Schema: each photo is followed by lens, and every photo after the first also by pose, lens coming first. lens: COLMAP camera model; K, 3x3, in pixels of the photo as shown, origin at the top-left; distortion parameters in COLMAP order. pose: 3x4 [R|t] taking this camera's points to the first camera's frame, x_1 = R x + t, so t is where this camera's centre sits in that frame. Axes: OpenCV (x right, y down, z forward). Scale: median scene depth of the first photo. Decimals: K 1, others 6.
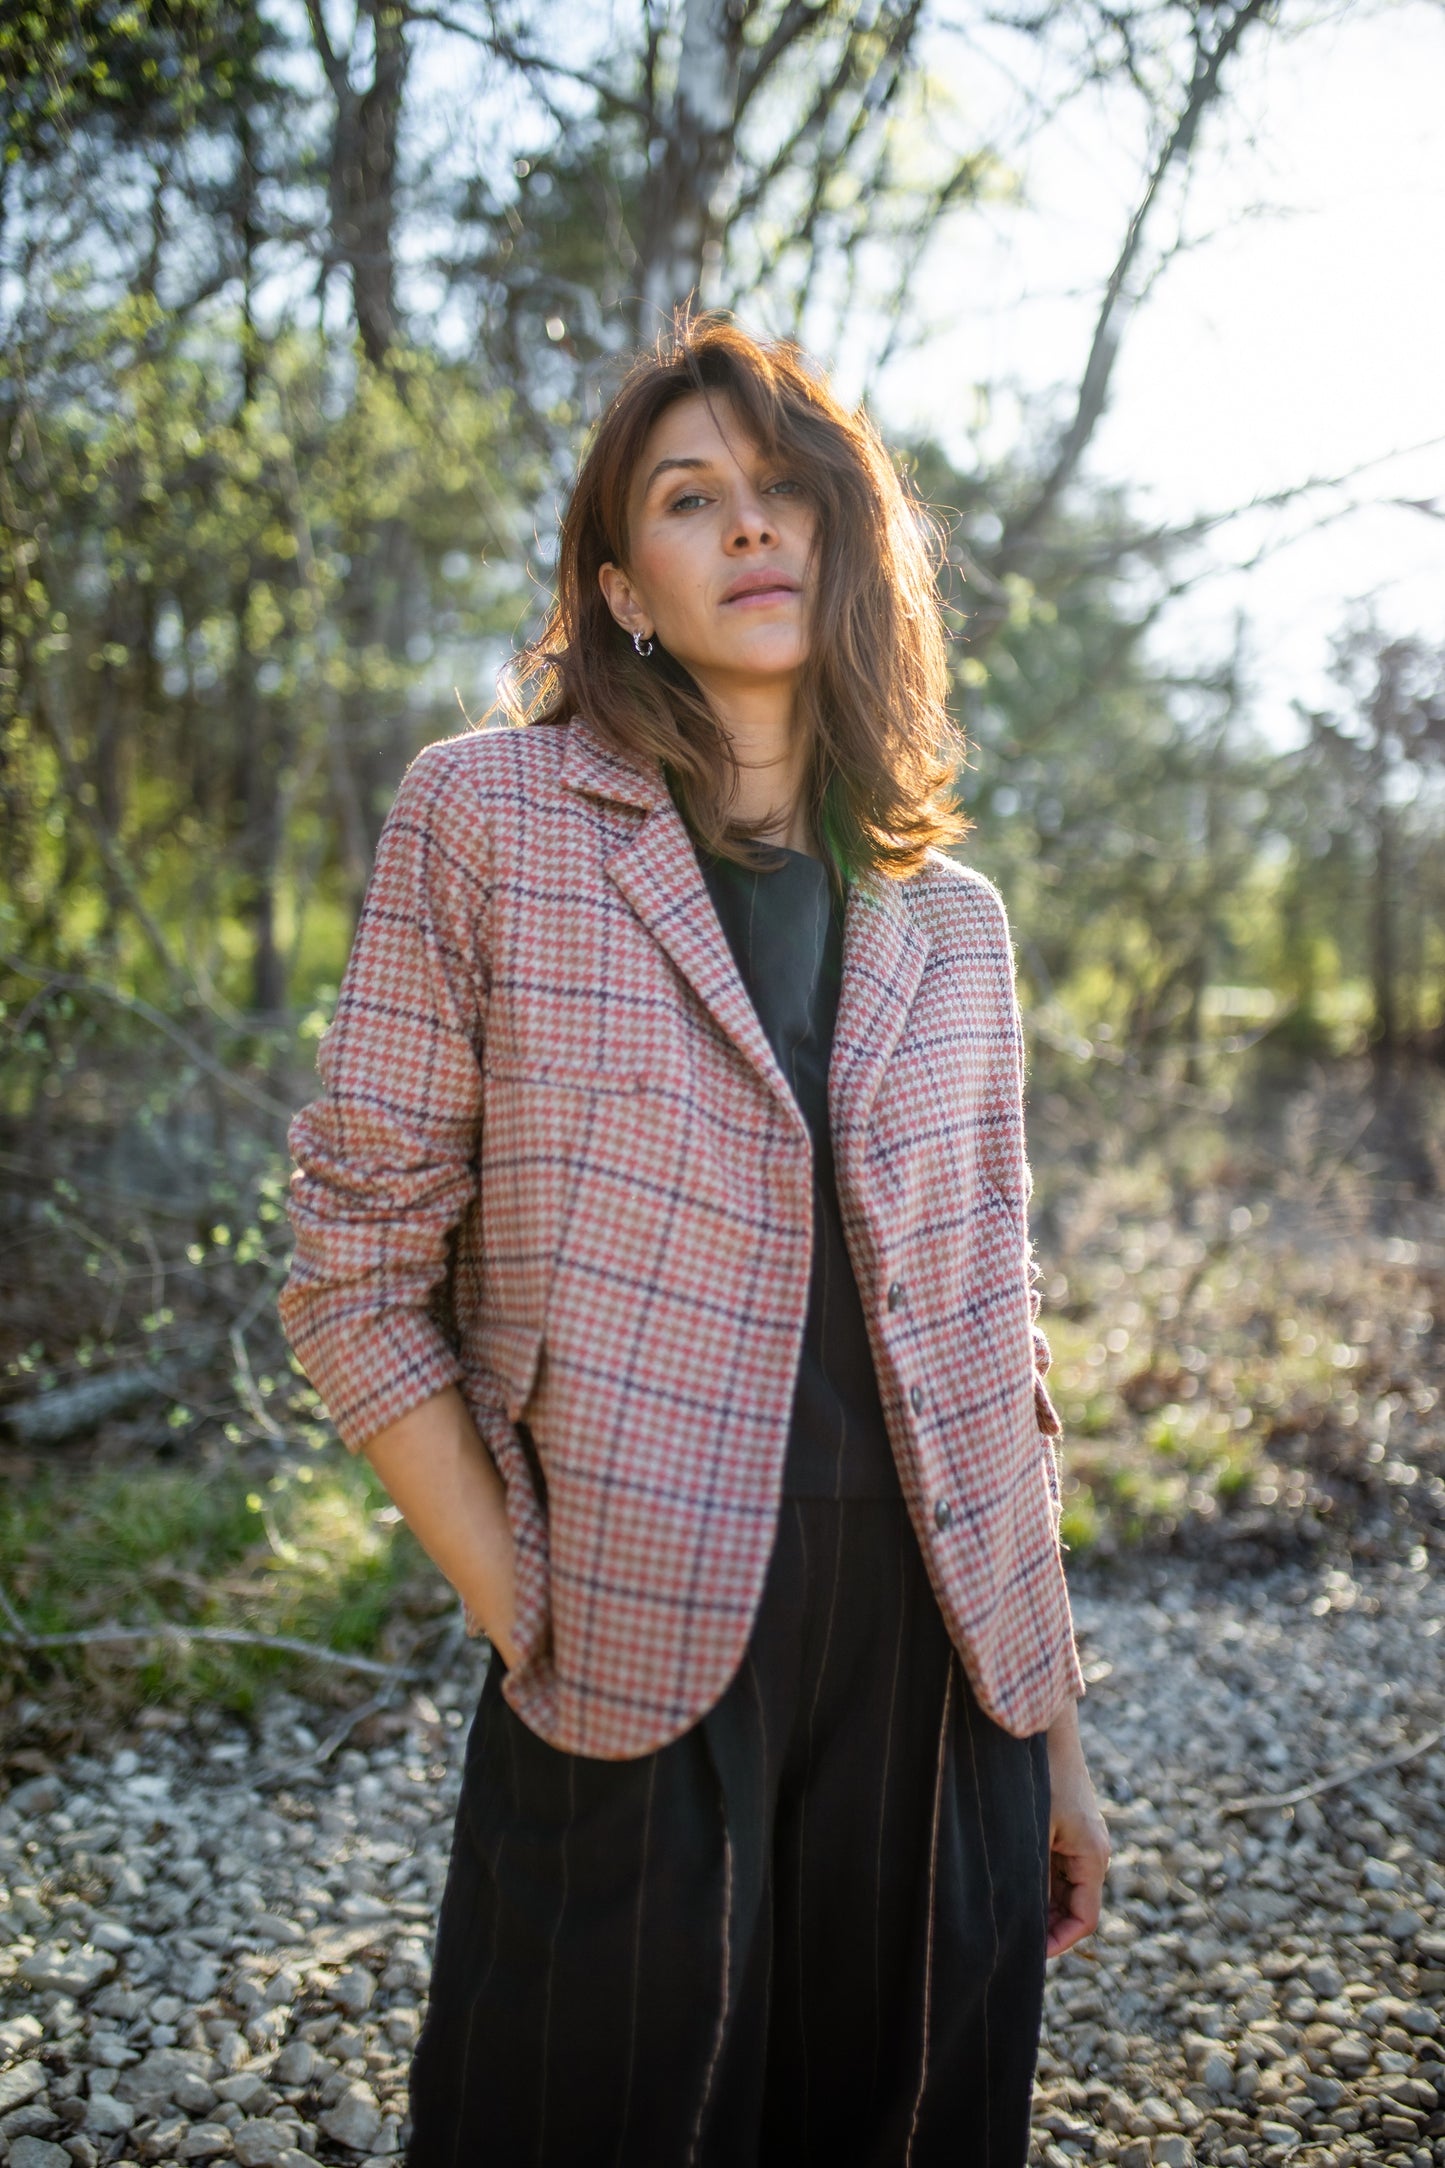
lens RADIAL K [[2045.3, 0, 736.3], [0, 2045.3, 1088.5], [0, 0, 1]] dist [-0.017658, 0.000000]
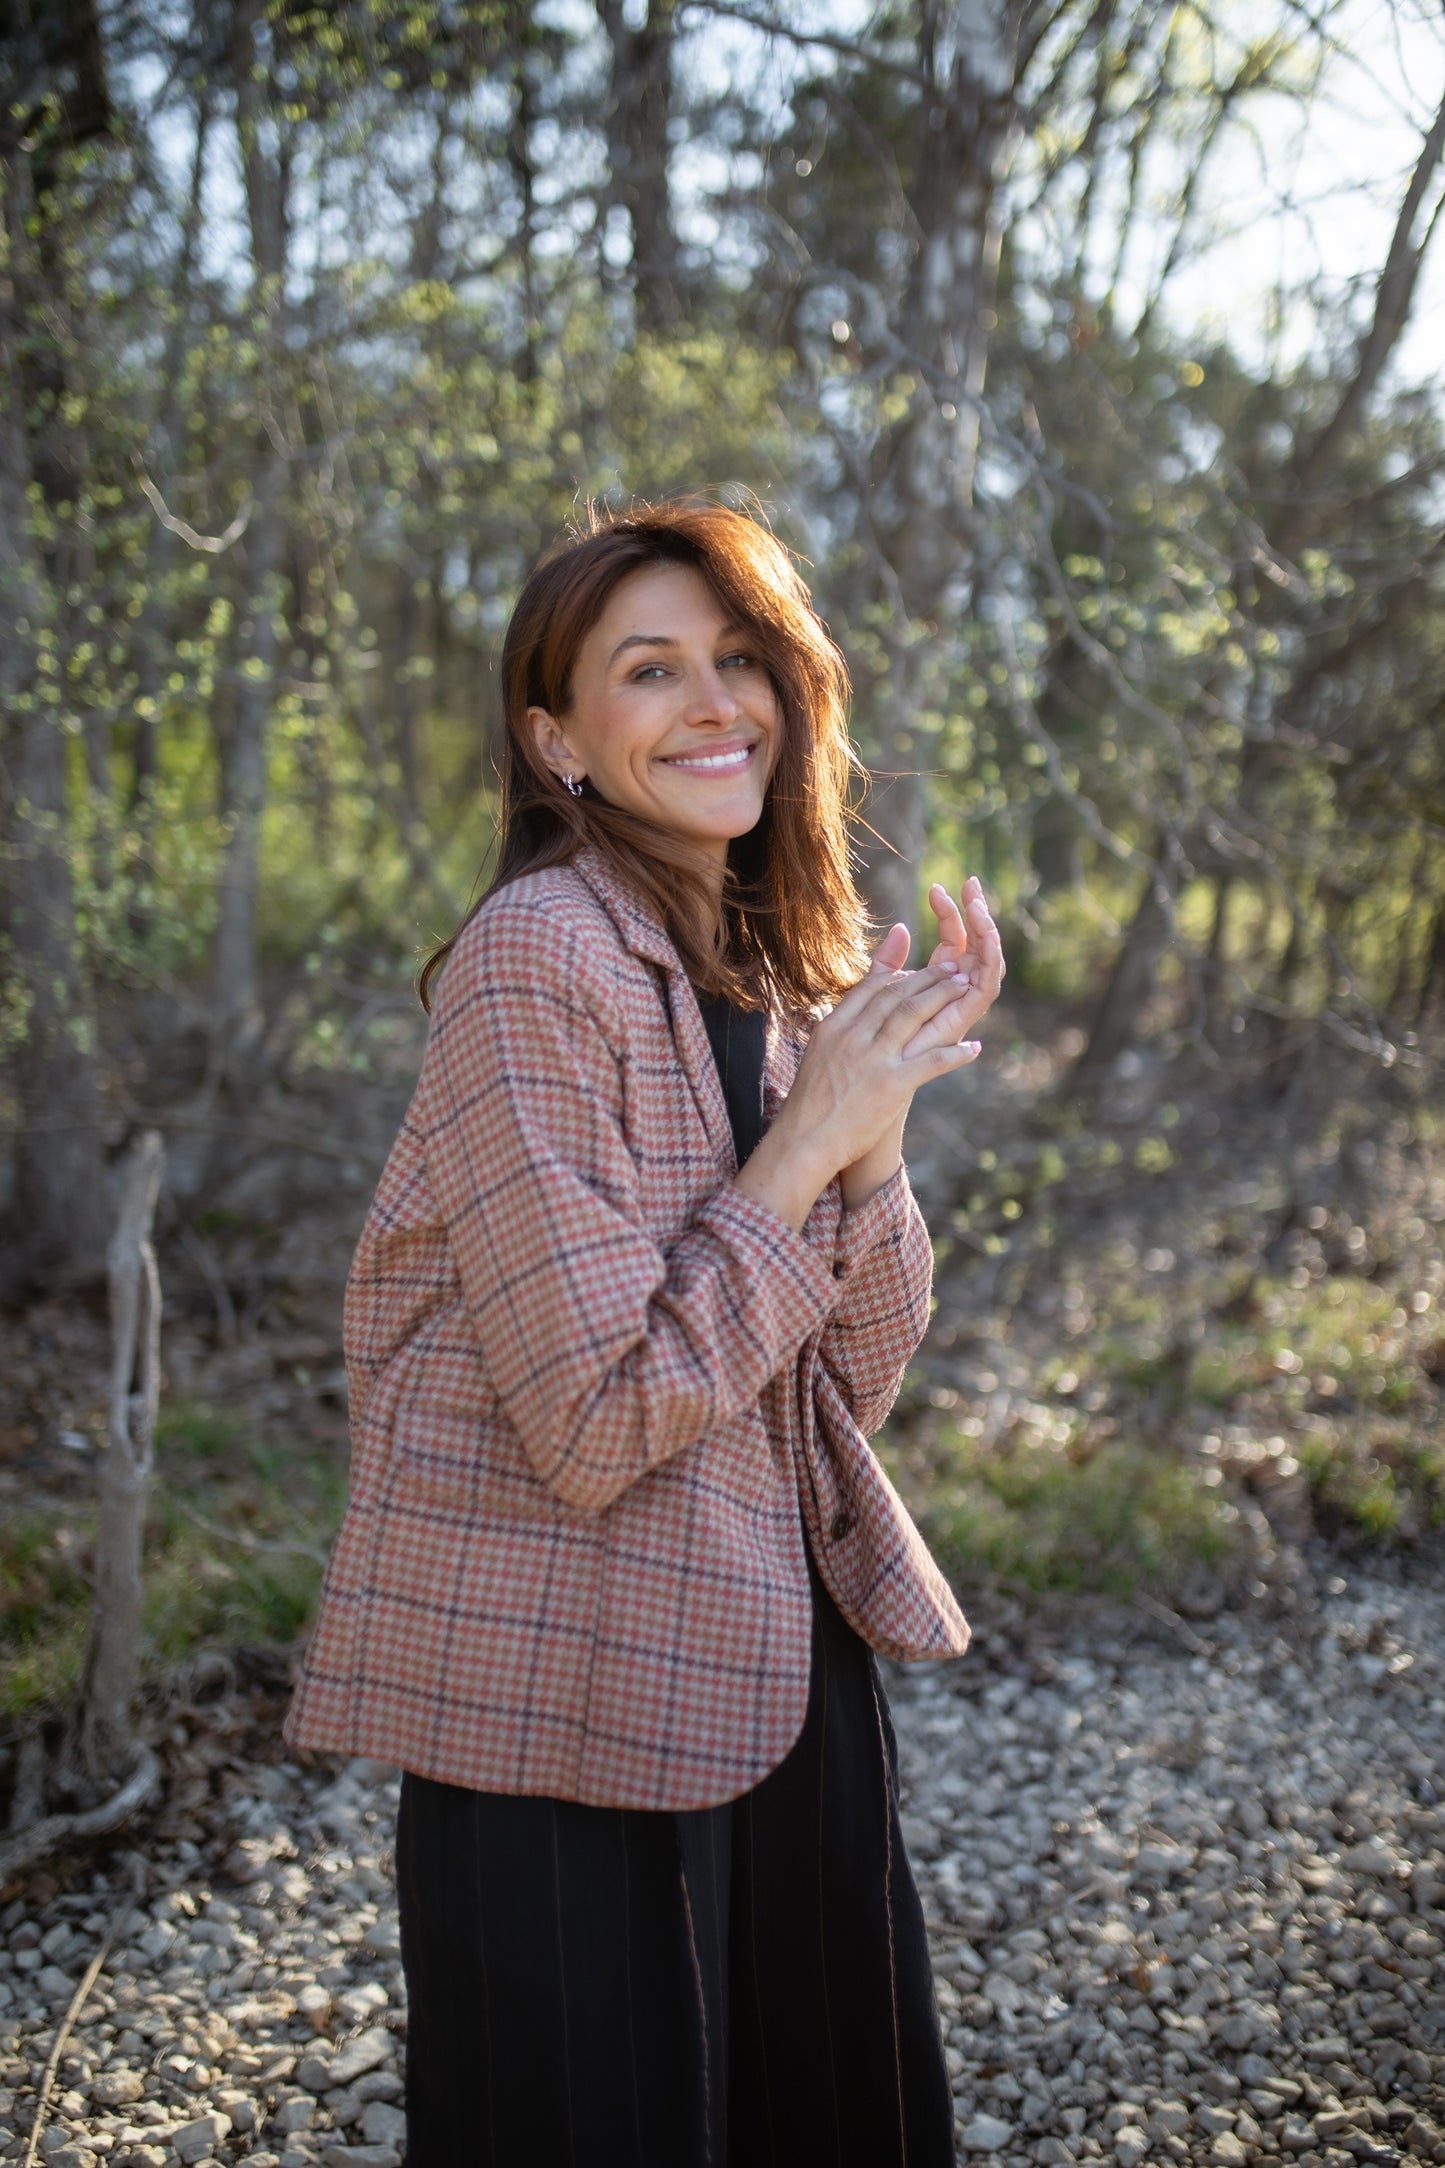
lens RADIAL K [[2045.3, 0, 741.7], [0, 2045.3, 1094.0], [0, 0, 1]] dist [-0.017658, 0.000000]
pose [[0.990694, -0.007913, -0.135880, -0.003815], [0.013604, 0.999066, 0.041008, -0.042092], [0.135429, -0.042475, 0.989876, -0.015688]]
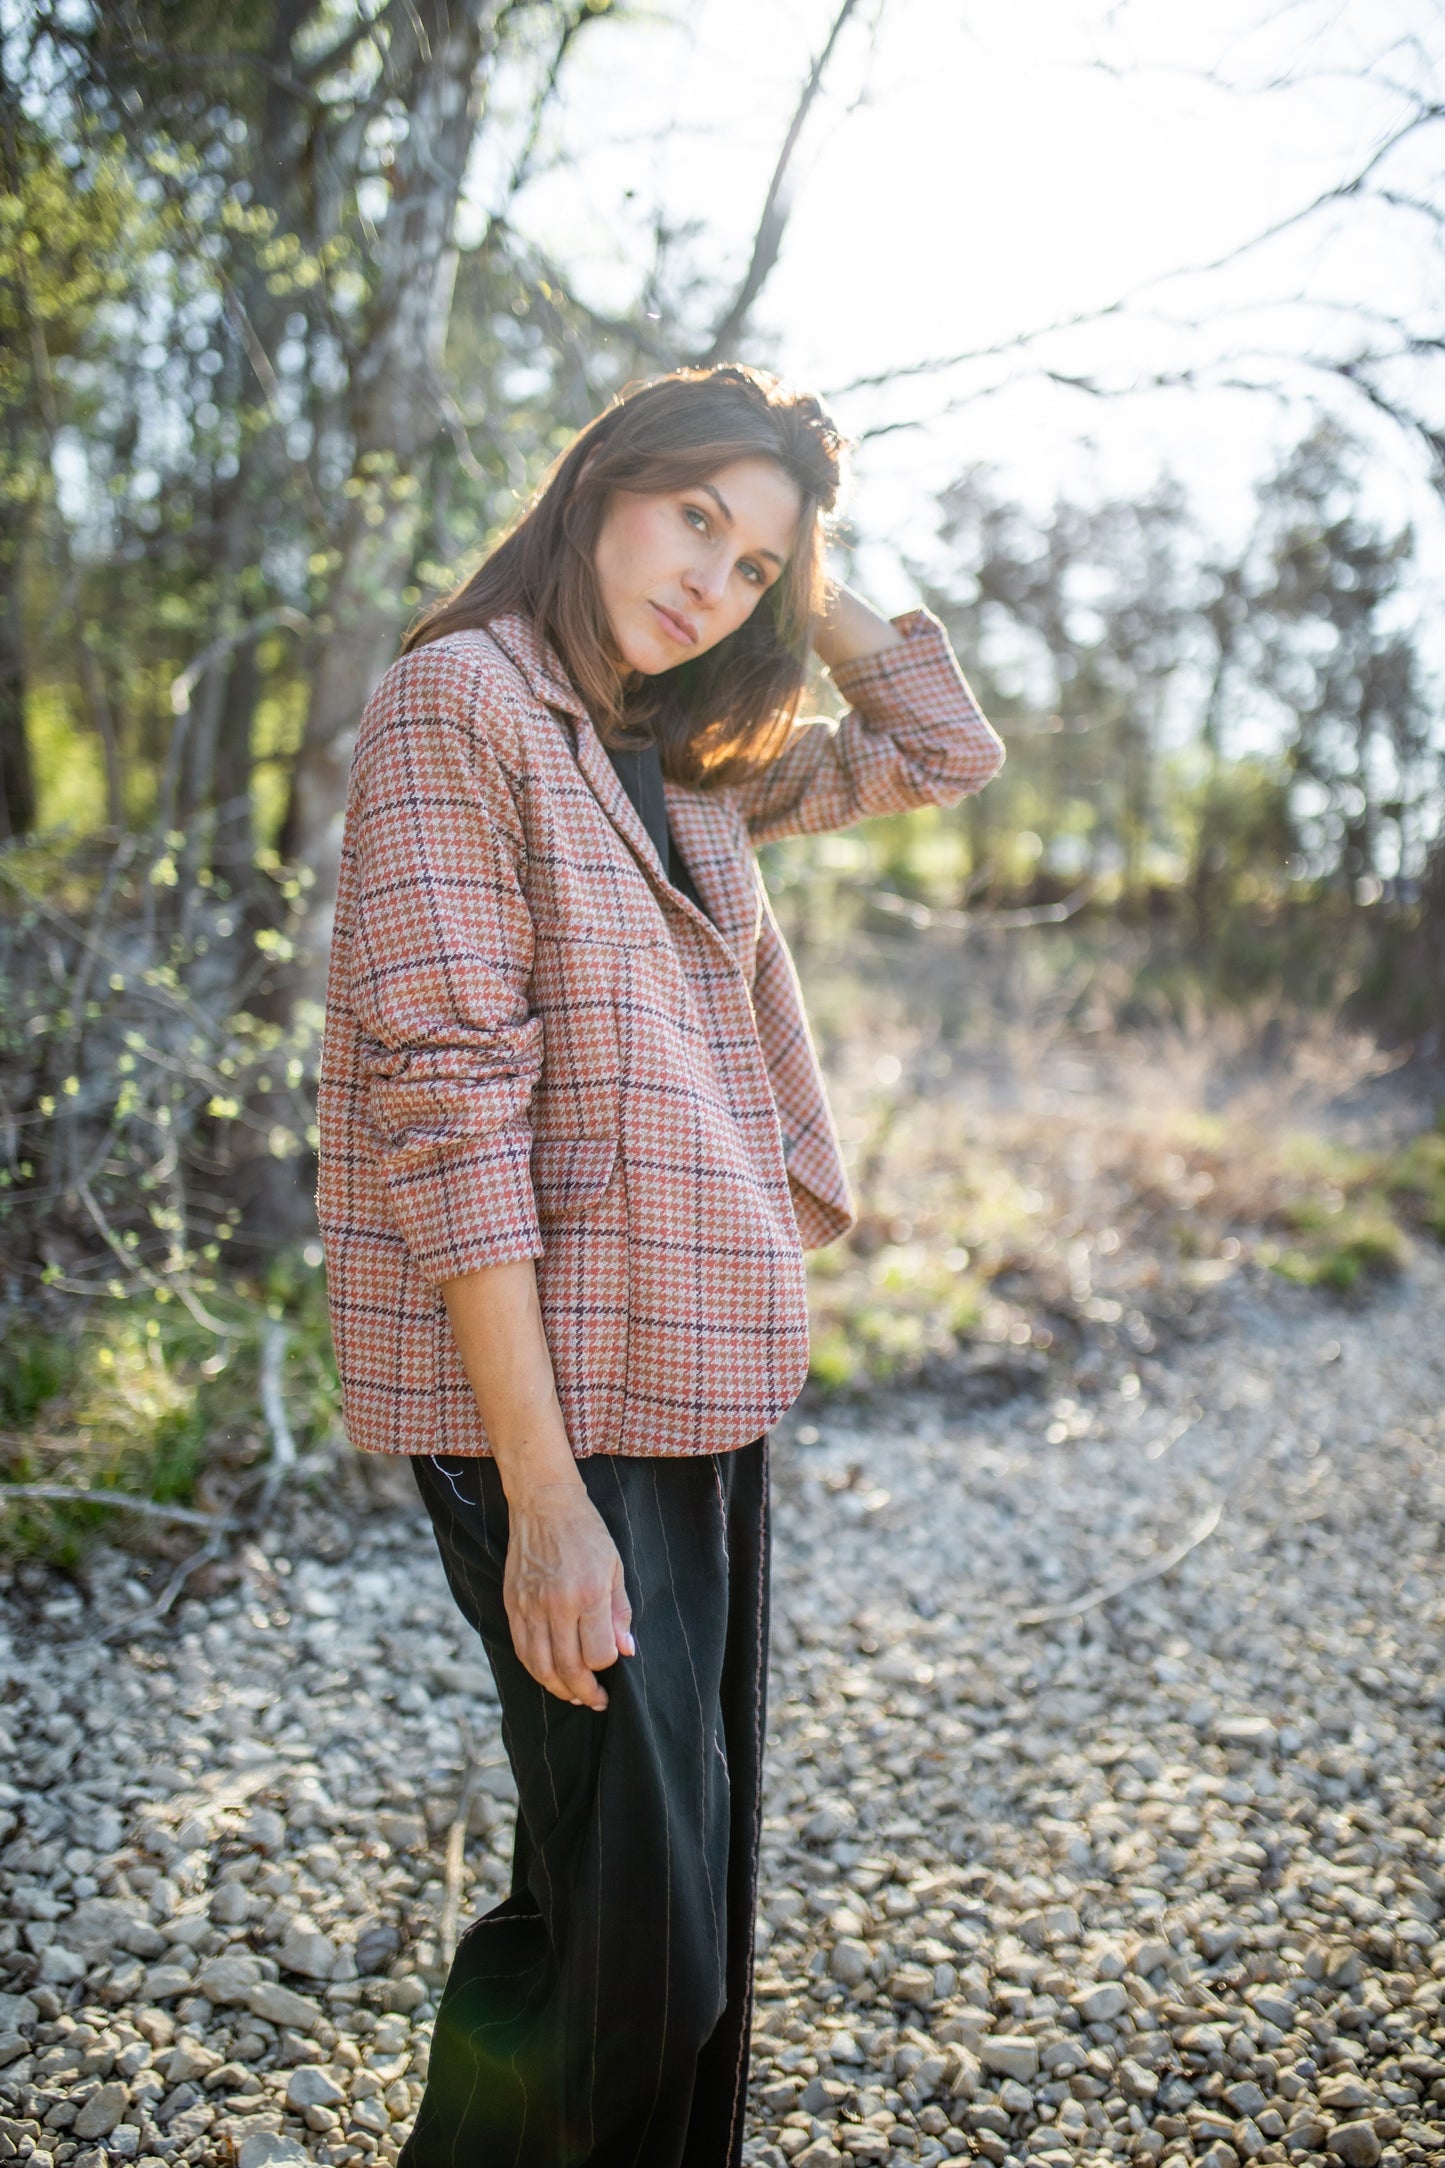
lens RADIAL K [[2045.3, 0, 739.7], [0, 2045.3, 1093.2], [0, 0, 1]] dist [-0.017658, 0.000000]
pose [[0.979049, 0.006566, 0.203518, -0.128781], [-0.022370, 0.996899, 0.075451, -0.004623], [-0.202391, -0.078423, 0.976160, -0.008782]]
